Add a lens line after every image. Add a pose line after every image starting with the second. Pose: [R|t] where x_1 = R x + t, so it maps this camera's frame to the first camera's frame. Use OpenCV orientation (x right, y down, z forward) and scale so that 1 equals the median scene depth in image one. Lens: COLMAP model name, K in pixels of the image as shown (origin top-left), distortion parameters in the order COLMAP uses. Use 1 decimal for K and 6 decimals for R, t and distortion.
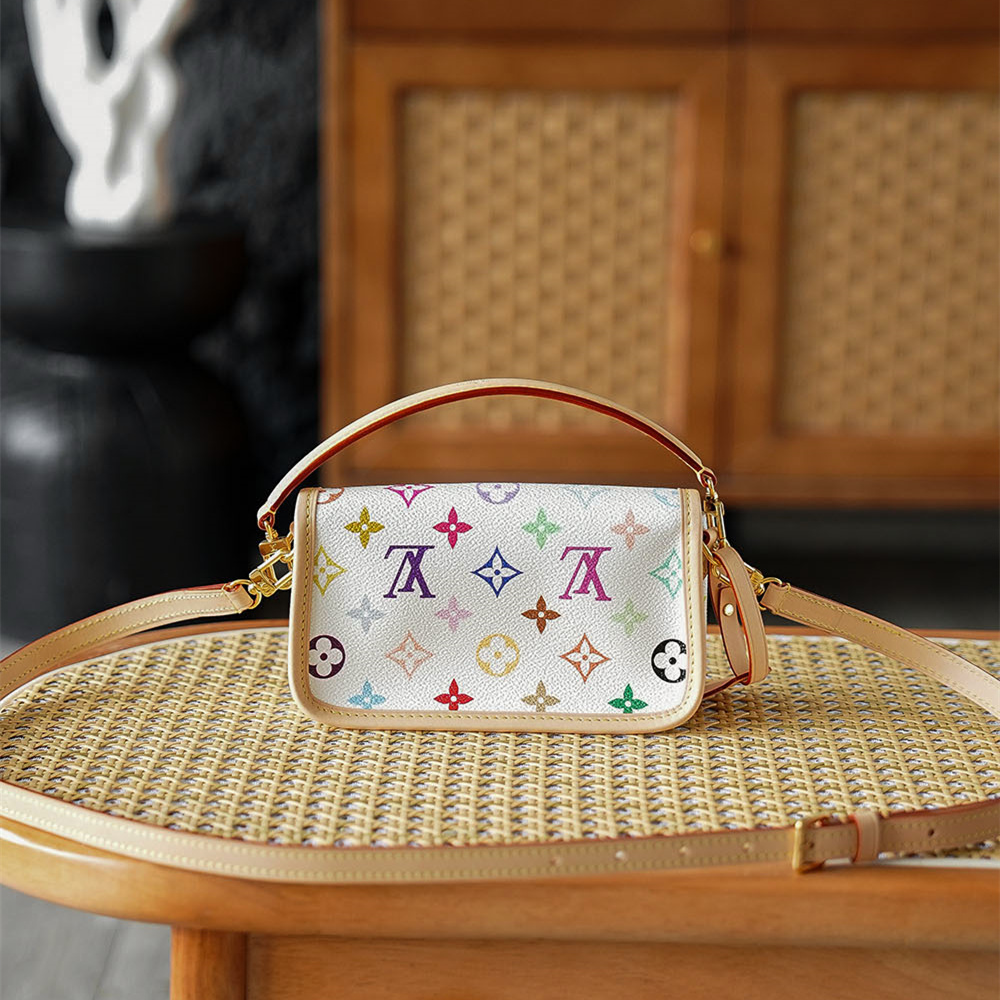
lens RADIAL K [[2355.8, 0, 499.1], [0, 2355.8, 503.8], [0, 0, 1]] dist [0.266416, 0.000000]
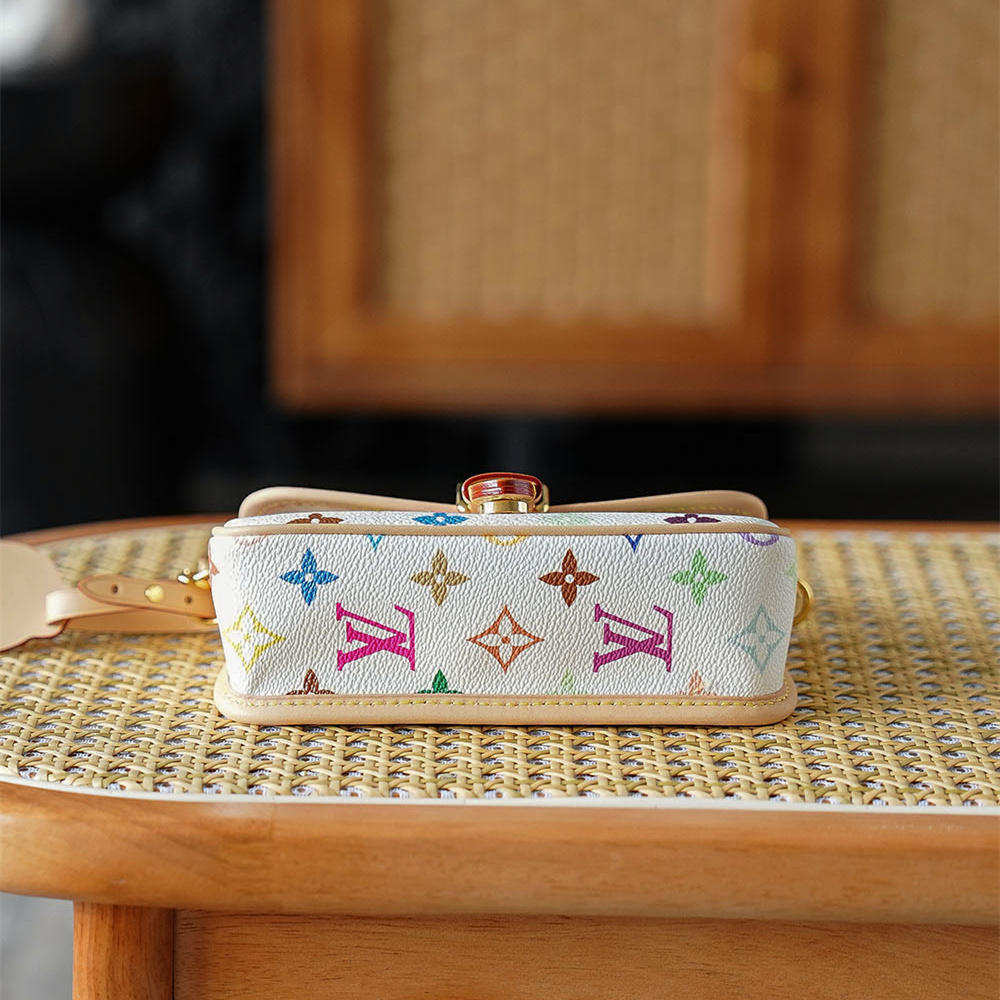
lens RADIAL K [[2787.0, 0, 499.1], [0, 2787.0, 501.1], [0, 0, 1]] dist [0.304467, 0.000000]
pose [[0.999984, -0.002357, 0.005065, -0.008185], [0.002376, 0.999990, -0.003766, 0.054631], [-0.005056, 0.003778, 0.999980, 0.114272]]
